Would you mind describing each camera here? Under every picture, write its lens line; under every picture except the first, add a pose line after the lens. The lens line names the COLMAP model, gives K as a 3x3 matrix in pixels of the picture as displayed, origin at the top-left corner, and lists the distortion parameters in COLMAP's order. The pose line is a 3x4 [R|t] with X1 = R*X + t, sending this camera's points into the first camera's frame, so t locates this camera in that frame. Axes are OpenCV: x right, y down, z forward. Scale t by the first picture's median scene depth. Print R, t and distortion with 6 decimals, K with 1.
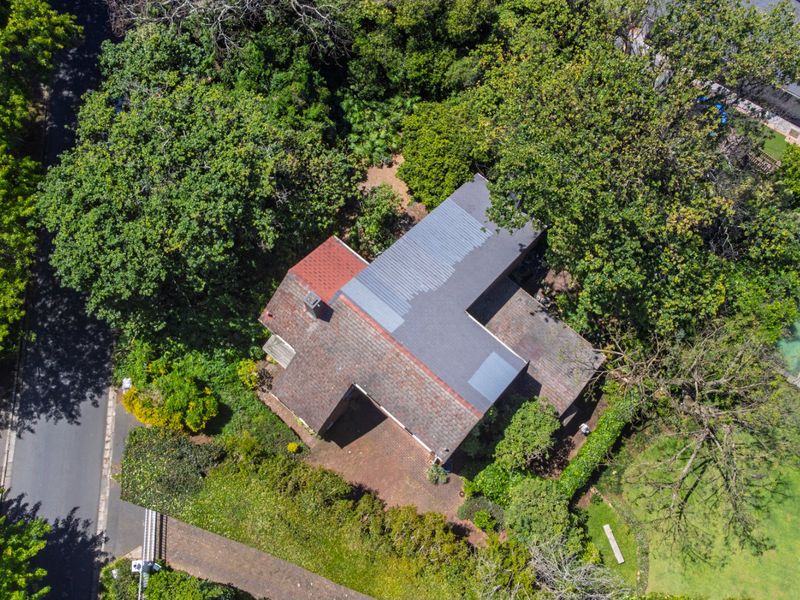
lens RADIAL K [[789.1, 0, 398.7], [0, 789.1, 303.3], [0, 0, 1]] dist [0.010866, 0.000000]
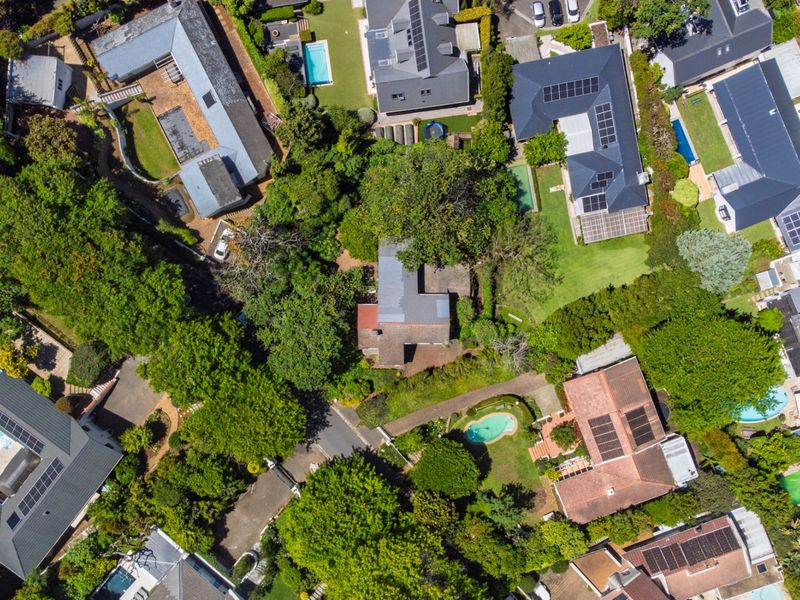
lens RADIAL K [[789.1, 0, 400.6], [0, 789.1, 304.1], [0, 0, 1]] dist [0.010866, 0.000000]
pose [[0.754231, -0.656581, 0.006161, 0.004582], [0.631391, 0.727807, 0.267661, -0.688755], [-0.180225, -0.197988, 0.963493, -1.474923]]
